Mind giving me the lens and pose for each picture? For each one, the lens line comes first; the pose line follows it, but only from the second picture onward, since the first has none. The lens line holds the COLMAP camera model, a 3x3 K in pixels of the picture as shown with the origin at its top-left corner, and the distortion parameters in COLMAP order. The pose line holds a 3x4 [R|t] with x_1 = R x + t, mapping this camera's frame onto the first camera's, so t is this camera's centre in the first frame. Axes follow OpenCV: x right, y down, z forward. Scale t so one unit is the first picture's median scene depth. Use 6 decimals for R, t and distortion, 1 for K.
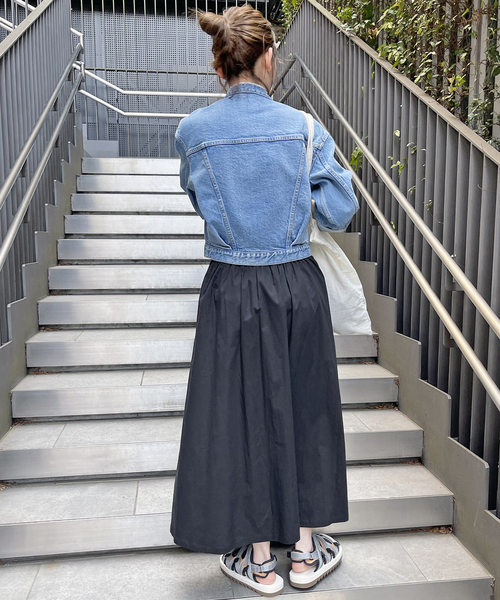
lens RADIAL K [[716.2, 0, 284.4], [0, 716.2, 288.5], [0, 0, 1]] dist [0.014529, 0.000000]
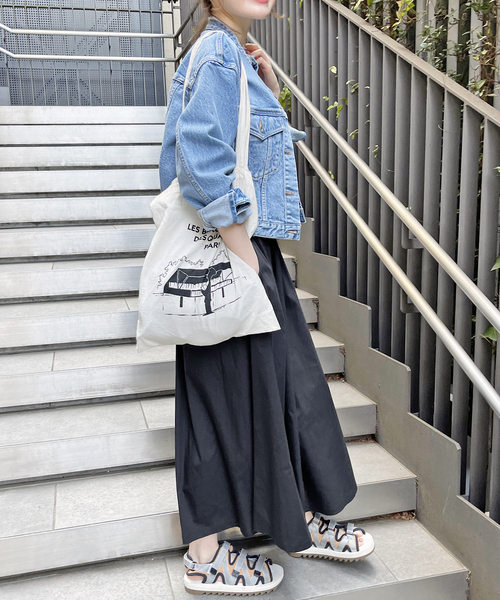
lens RADIAL K [[716.2, 0, 261.0], [0, 716.2, 289.2], [0, 0, 1]] dist [0.014529, 0.000000]
pose [[0.994677, -0.041986, 0.094102, -0.027076], [0.035495, 0.996942, 0.069619, -0.013087], [-0.096737, -0.065909, 0.993125, 0.124197]]
